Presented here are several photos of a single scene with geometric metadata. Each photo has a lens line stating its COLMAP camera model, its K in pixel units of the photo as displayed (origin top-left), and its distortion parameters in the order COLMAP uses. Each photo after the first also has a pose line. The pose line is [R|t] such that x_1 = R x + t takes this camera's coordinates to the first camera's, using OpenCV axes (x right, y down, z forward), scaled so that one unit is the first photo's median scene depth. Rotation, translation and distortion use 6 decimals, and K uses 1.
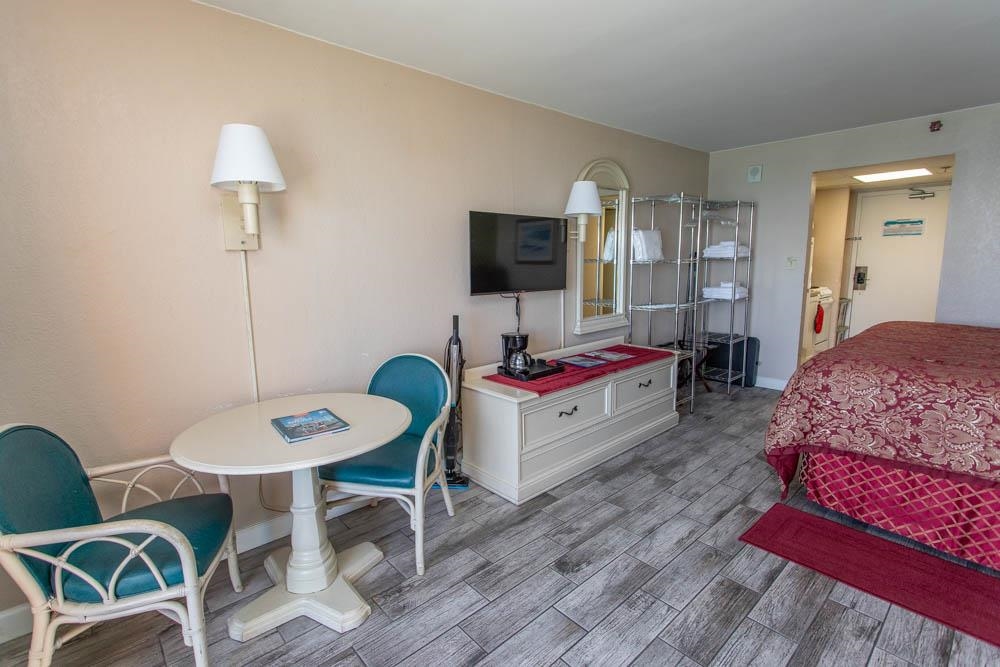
lens RADIAL K [[472.4, 0, 497.8], [0, 472.4, 329.0], [0, 0, 1]] dist [0.001910, 0.000874]
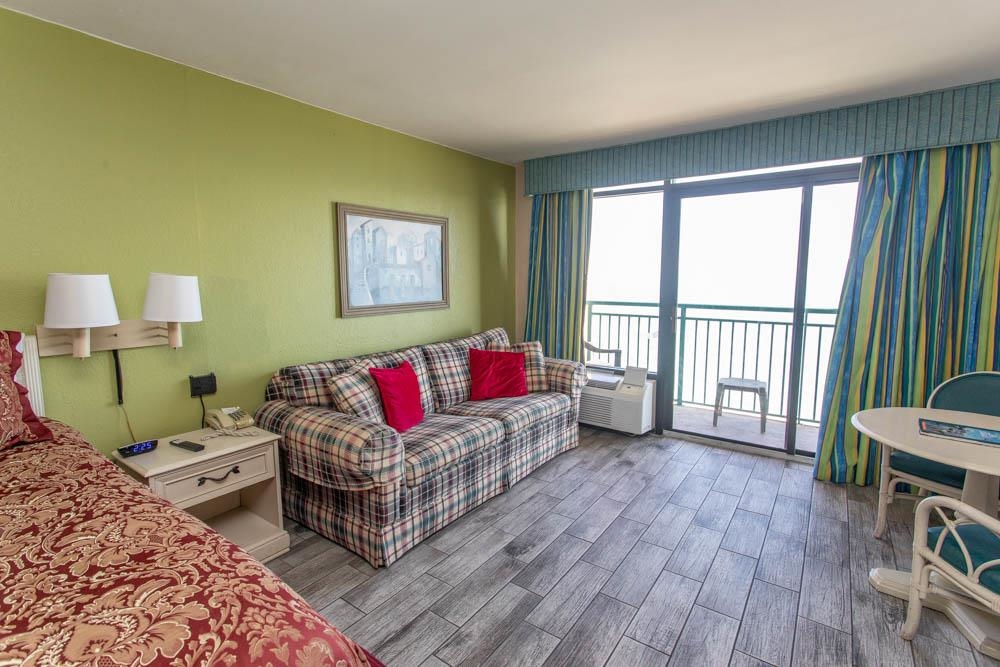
lens RADIAL K [[472.4, 0, 497.3], [0, 472.4, 328.7], [0, 0, 1]] dist [0.001910, 0.000874]
pose [[-0.978299, 0.041658, -0.202967, 0.504605], [-0.012617, 0.965786, 0.259035, -0.173546], [0.206814, 0.255974, -0.944301, 1.056874]]
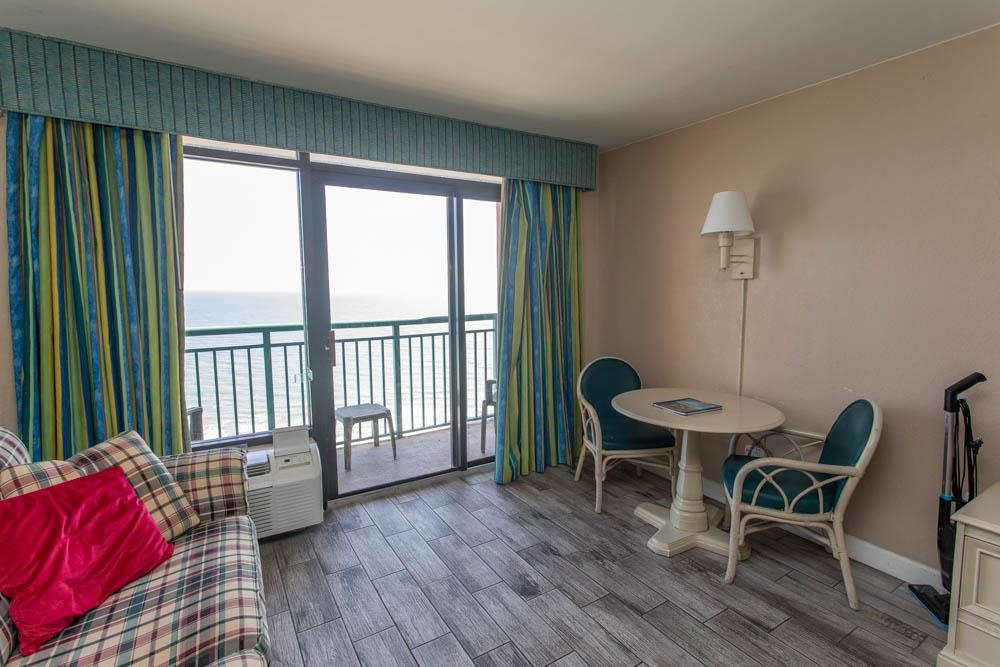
lens RADIAL K [[472.4, 0, 497.5], [0, 472.4, 327.4], [0, 0, 1]] dist [0.001910, 0.000874]
pose [[-0.179976, 0.108344, -0.977686, 0.632402], [-0.135563, 0.981700, 0.133744, -0.082701], [0.974285, 0.156609, -0.161995, 0.398928]]
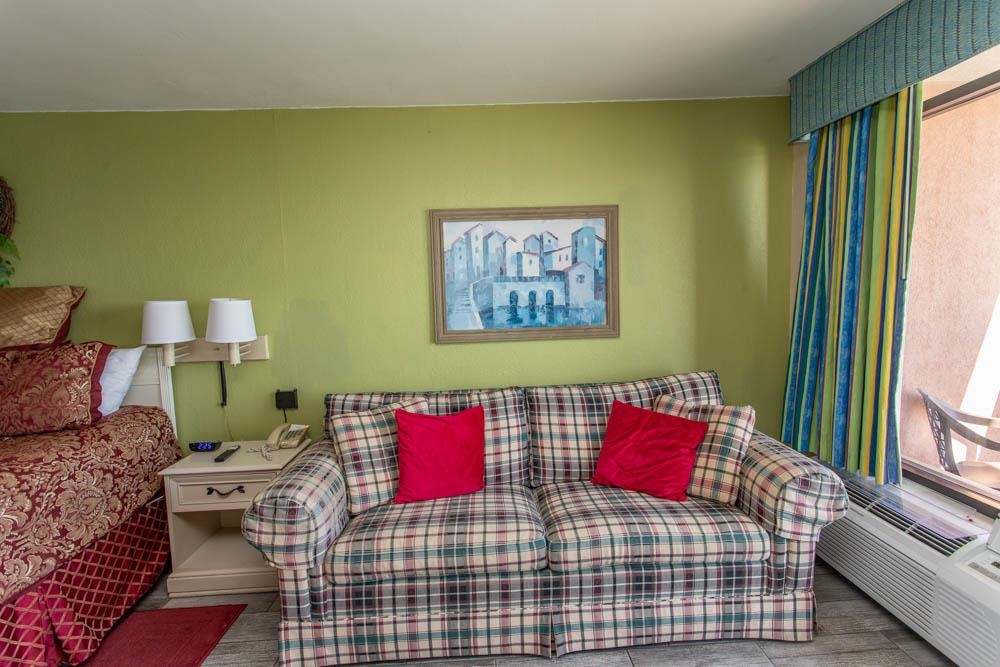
lens RADIAL K [[472.4, 0, 497.1], [0, 472.4, 329.1], [0, 0, 1]] dist [0.001910, 0.000874]
pose [[-0.771324, -0.011501, 0.636338, -0.025643], [0.137672, 0.973149, 0.184465, -0.098231], [-0.621374, 0.229888, -0.749030, 0.591850]]
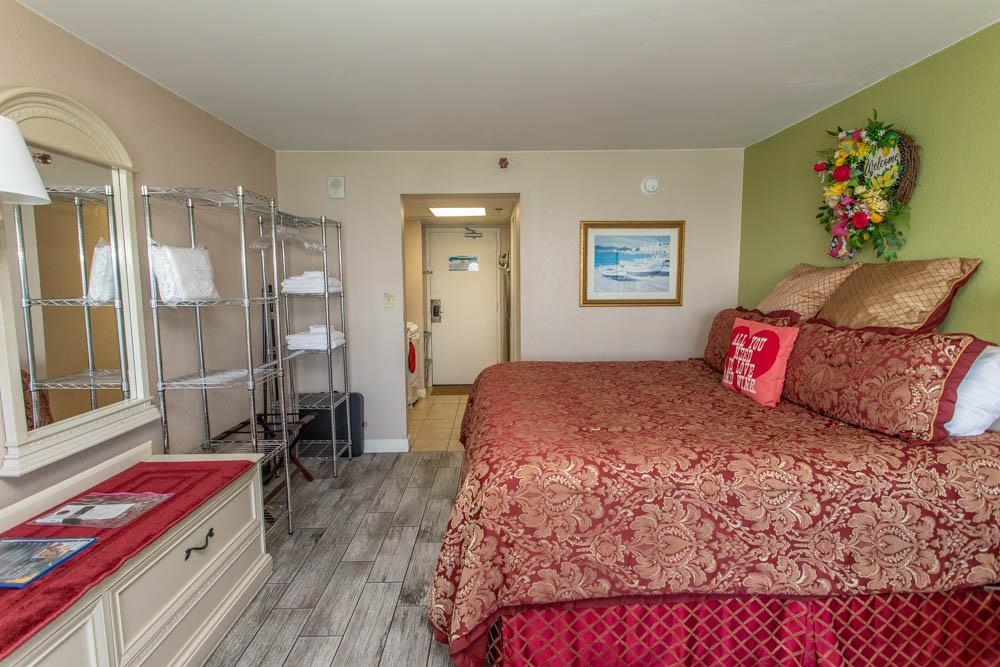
lens RADIAL K [[472.4, 0, 498.3], [0, 472.4, 329.4], [0, 0, 1]] dist [0.001910, 0.000874]
pose [[0.658683, -0.062993, 0.749779, 0.180637], [0.107492, 0.994146, -0.010907, -0.085988], [-0.744703, 0.087779, 0.661599, 0.466866]]
